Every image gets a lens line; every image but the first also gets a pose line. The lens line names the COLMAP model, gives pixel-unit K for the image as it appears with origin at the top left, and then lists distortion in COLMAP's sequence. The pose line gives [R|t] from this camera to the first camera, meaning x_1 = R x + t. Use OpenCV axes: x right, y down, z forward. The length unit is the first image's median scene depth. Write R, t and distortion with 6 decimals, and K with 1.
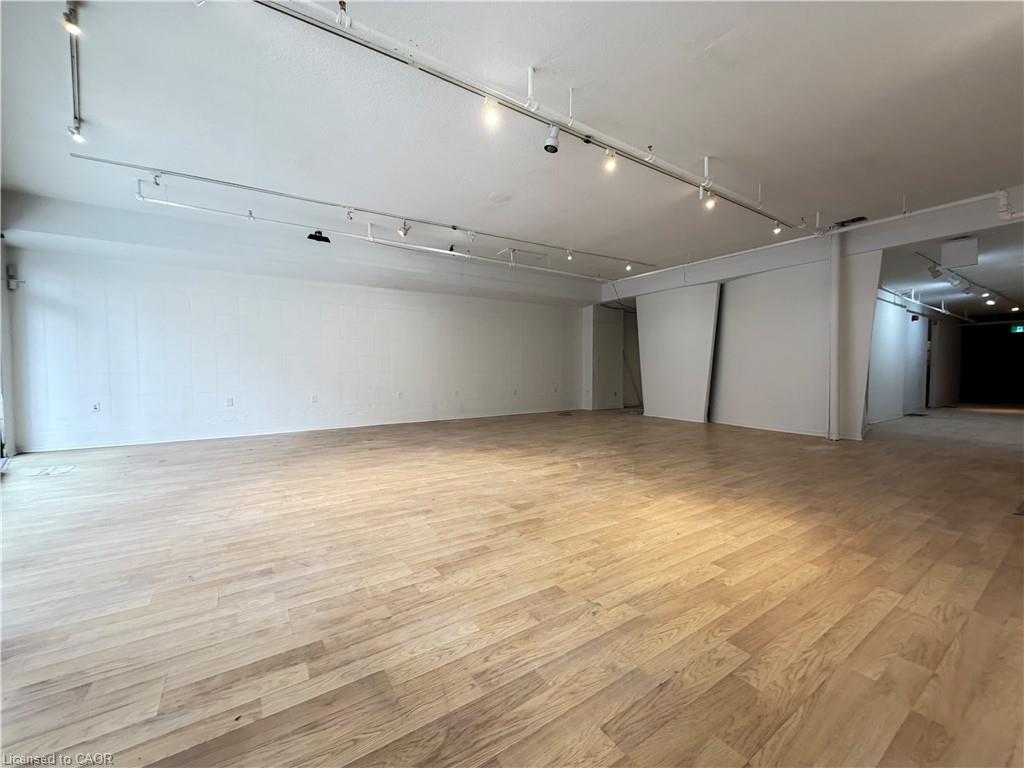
lens RADIAL K [[403.5, 0, 511.3], [0, 403.5, 381.0], [0, 0, 1]] dist [0.001781, -0.000319]
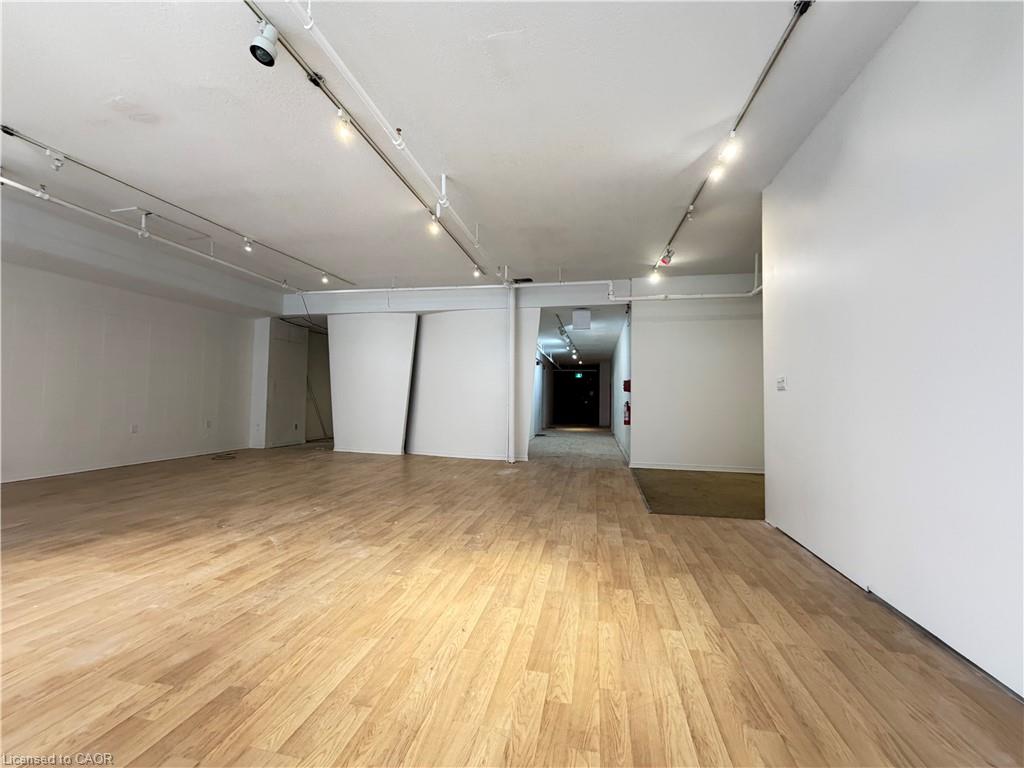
lens RADIAL K [[403.5, 0, 508.2], [0, 403.5, 383.2], [0, 0, 1]] dist [0.001781, -0.000319]
pose [[0.714766, 0.040024, 0.698217, -0.039223], [0.002462, 0.998211, -0.059741, -0.018155], [-0.699359, 0.044420, 0.713389, 0.241971]]
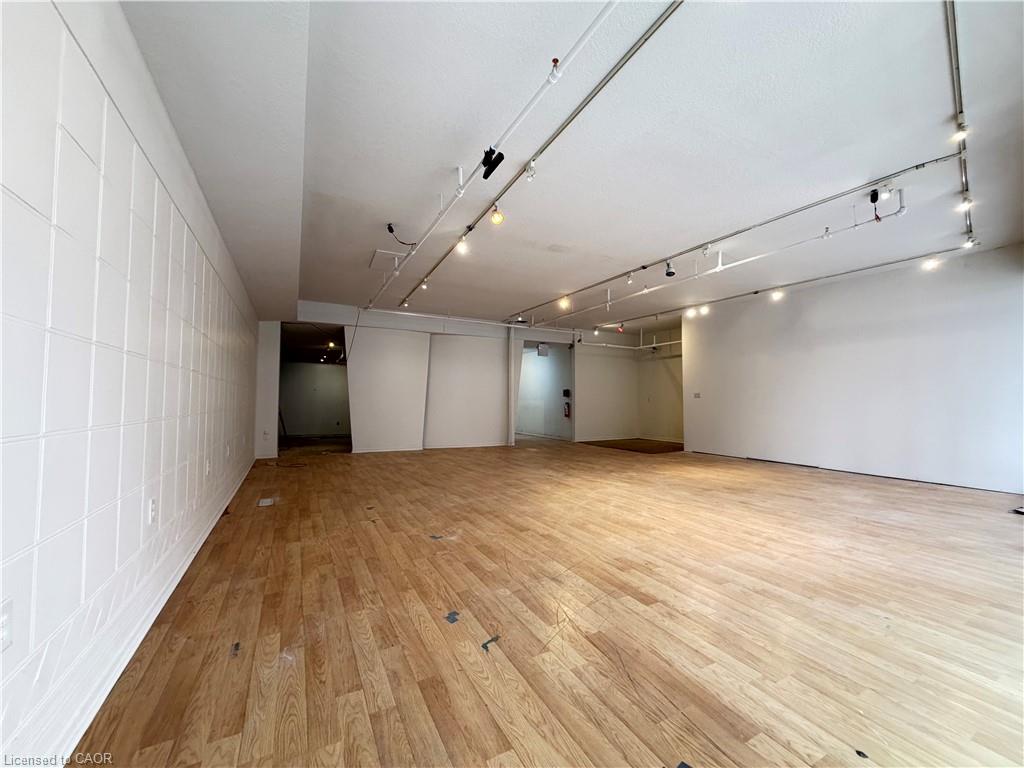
lens RADIAL K [[403.5, 0, 511.1], [0, 403.5, 382.1], [0, 0, 1]] dist [0.001781, -0.000319]
pose [[0.098598, 0.048974, 0.993922, -1.260508], [0.026363, 0.998309, -0.051805, -0.047745], [-0.994778, 0.031311, 0.097140, 1.185923]]
